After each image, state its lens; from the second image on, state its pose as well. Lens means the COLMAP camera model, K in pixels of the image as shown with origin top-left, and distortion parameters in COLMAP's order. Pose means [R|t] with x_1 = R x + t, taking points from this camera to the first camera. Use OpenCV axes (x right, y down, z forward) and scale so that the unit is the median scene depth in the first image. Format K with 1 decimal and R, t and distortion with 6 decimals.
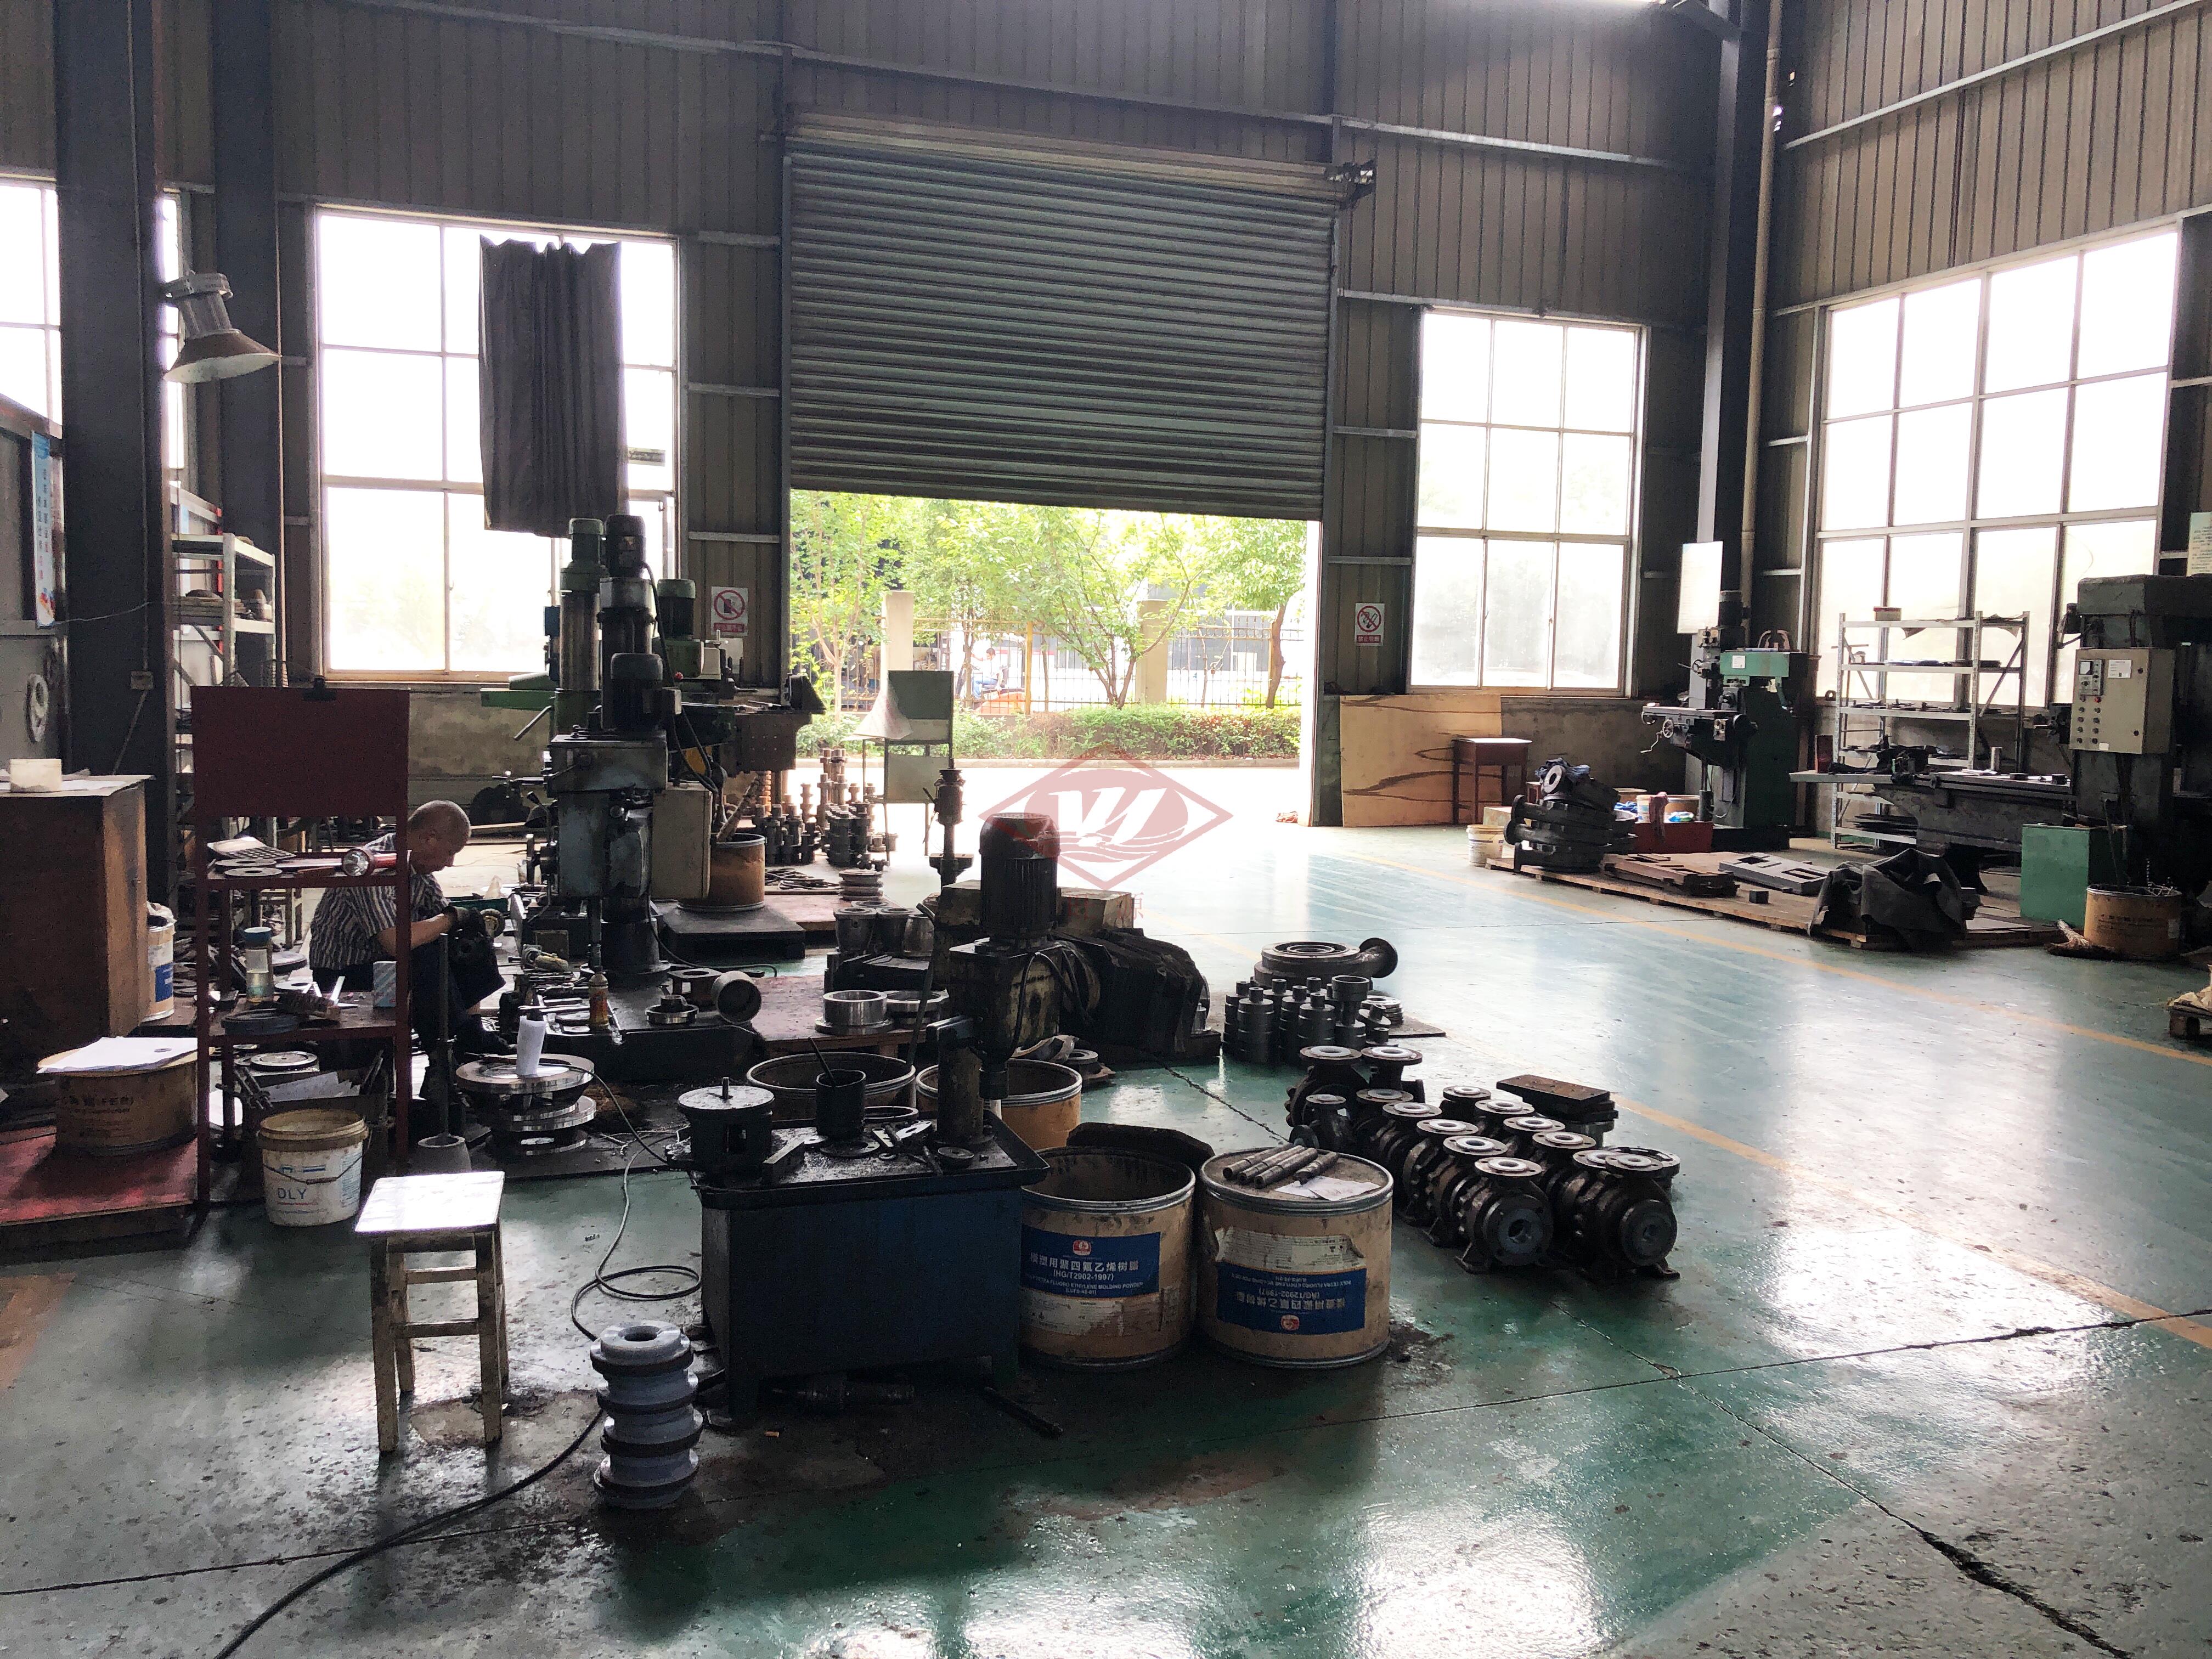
lens RADIAL K [[1839.5, 0, 1095.7], [0, 1839.5, 790.7], [0, 0, 1]] dist [0.037004, -0.023476]
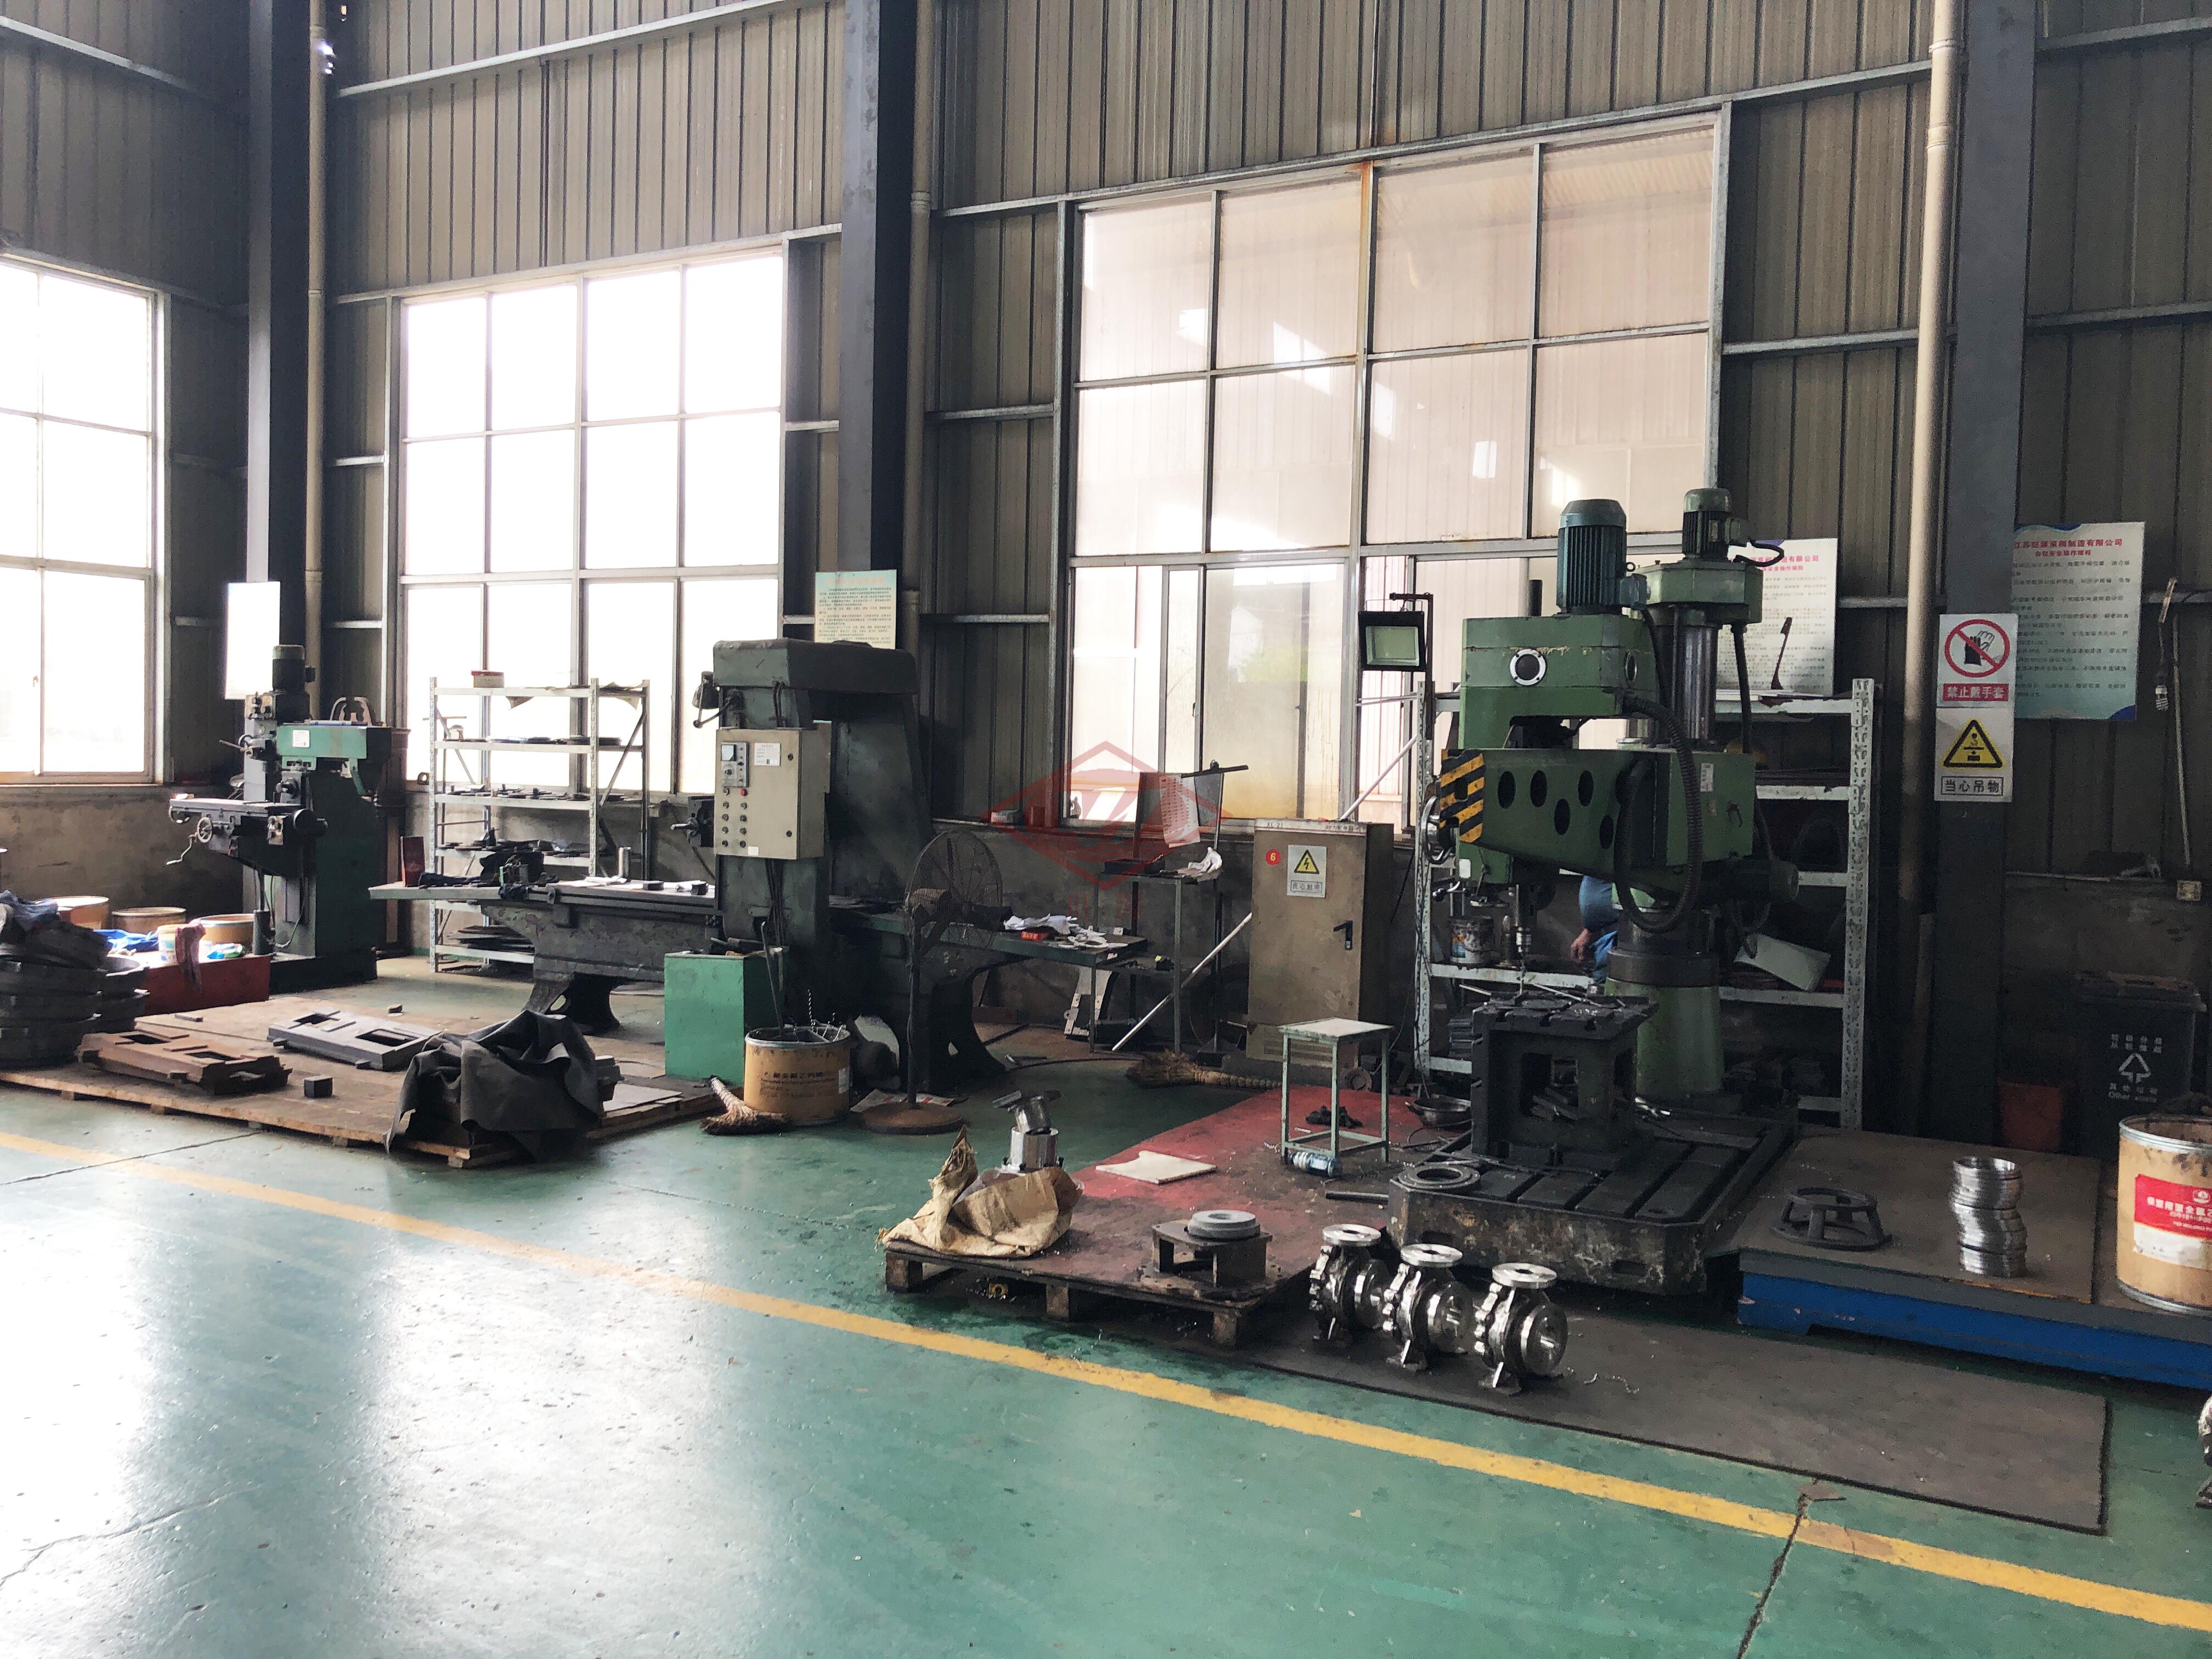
lens RADIAL K [[1839.5, 0, 1087.2], [0, 1839.5, 777.9], [0, 0, 1]] dist [0.037004, -0.023476]
pose [[0.756780, -0.018307, 0.653413, 0.099620], [0.044572, 0.998726, -0.023641, -0.022041], [-0.652148, 0.047015, 0.756632, 0.224901]]
